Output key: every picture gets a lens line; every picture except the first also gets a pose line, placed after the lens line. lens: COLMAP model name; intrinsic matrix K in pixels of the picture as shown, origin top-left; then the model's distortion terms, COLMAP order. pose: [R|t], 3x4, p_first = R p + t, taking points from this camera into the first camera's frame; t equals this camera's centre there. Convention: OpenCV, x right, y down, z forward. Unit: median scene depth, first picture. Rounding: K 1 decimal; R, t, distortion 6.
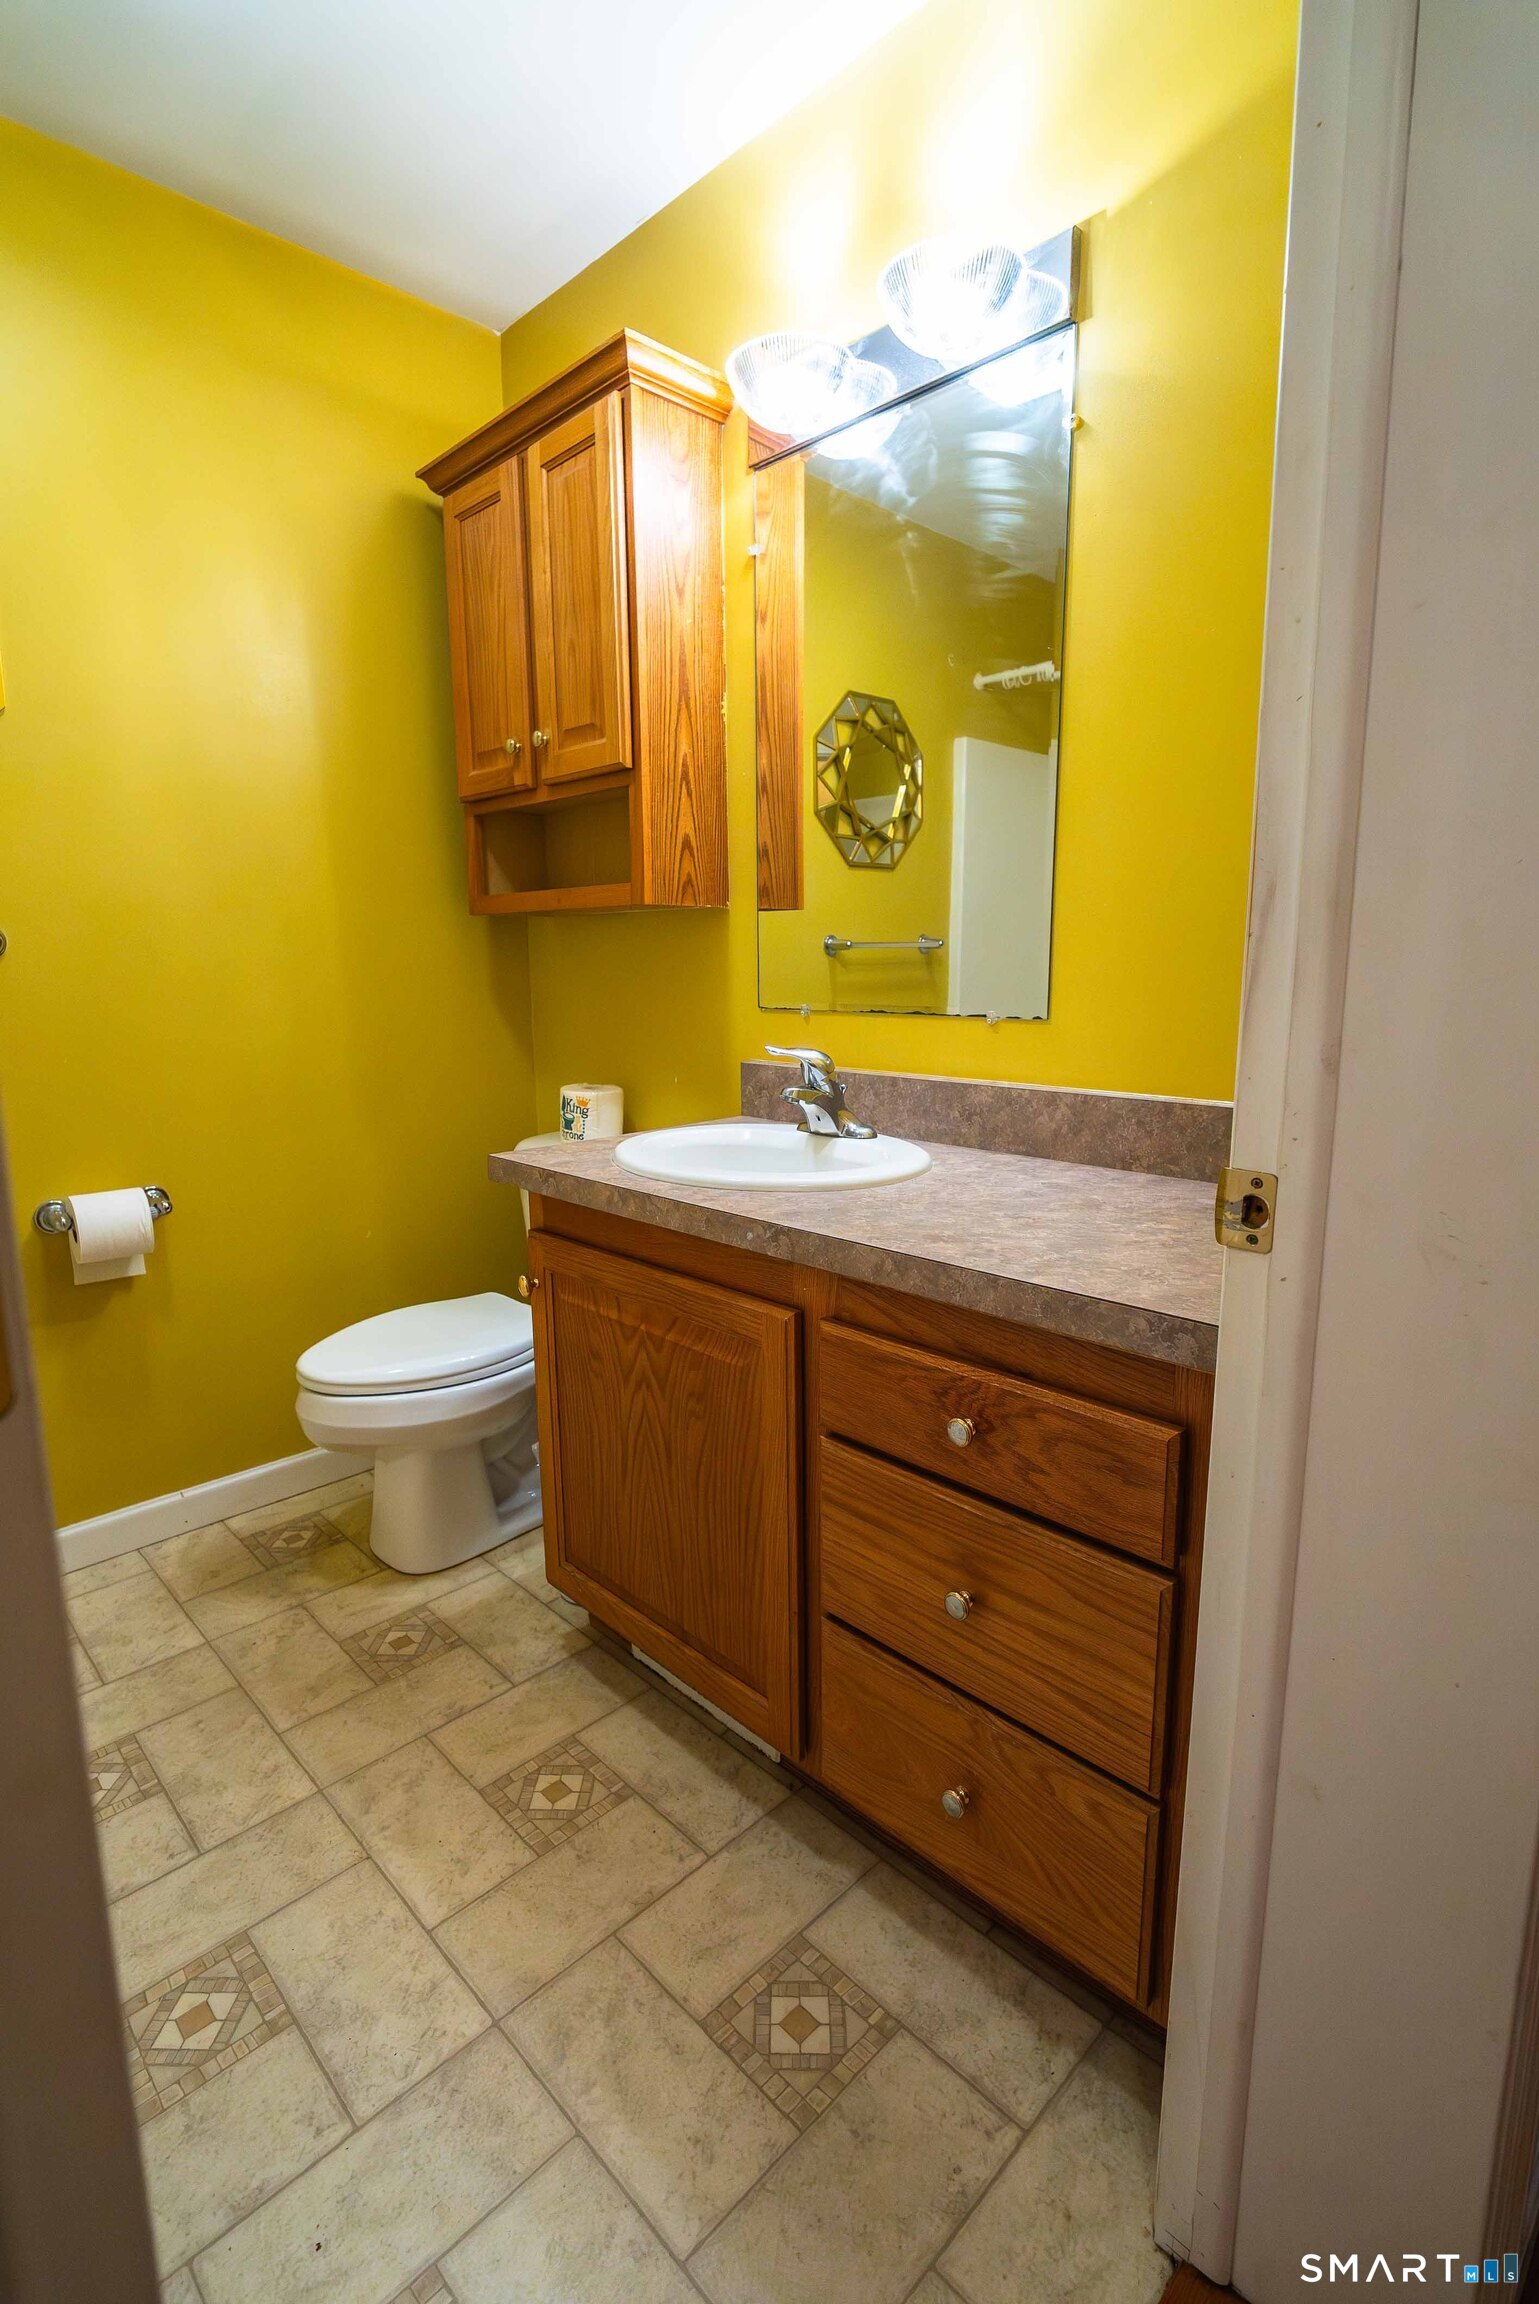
lens RADIAL K [[1072.2, 0, 769.5], [0, 1072.2, 1152.0], [0, 0, 1]] dist [-0.003964, -0.001530]
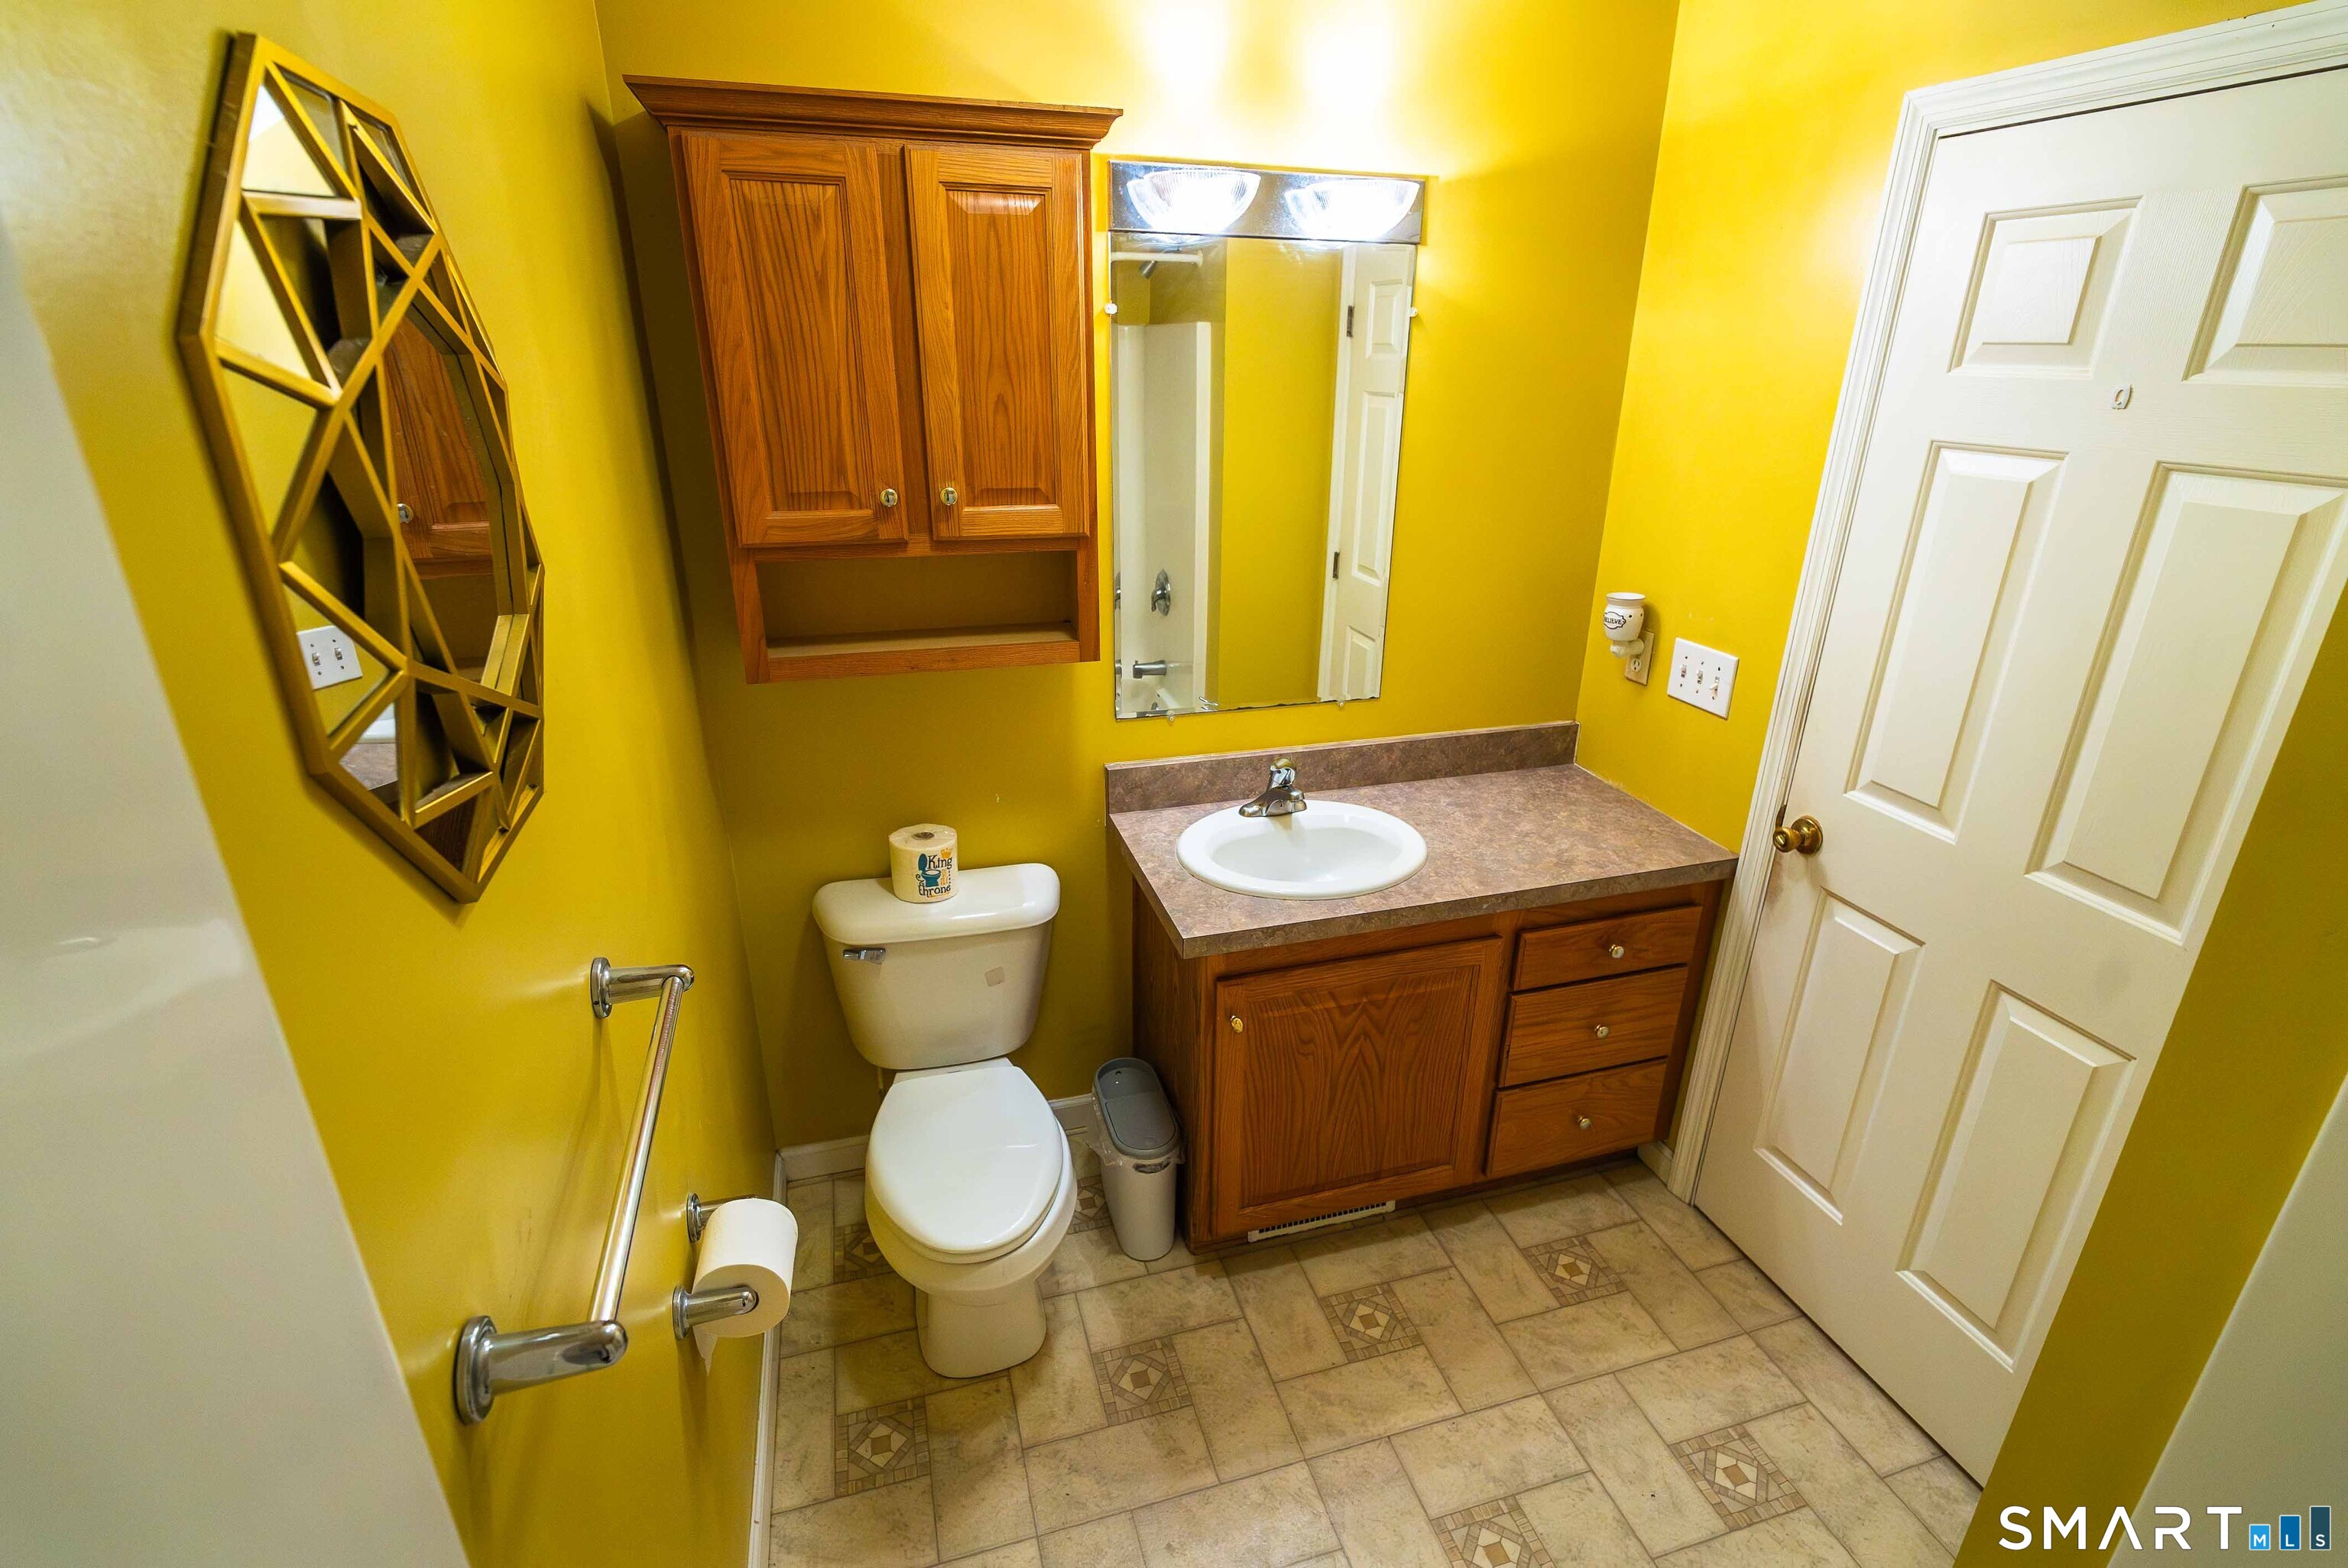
lens RADIAL K [[1092.5, 0, 1173.1], [0, 1092.5, 781.6], [0, 0, 1]] dist [-0.003964, -0.001530]
pose [[0.467697, -0.317292, 0.824976, -1.348659], [0.142442, 0.948205, 0.283933, -0.555277], [-0.872336, -0.015284, 0.488668, 0.554634]]
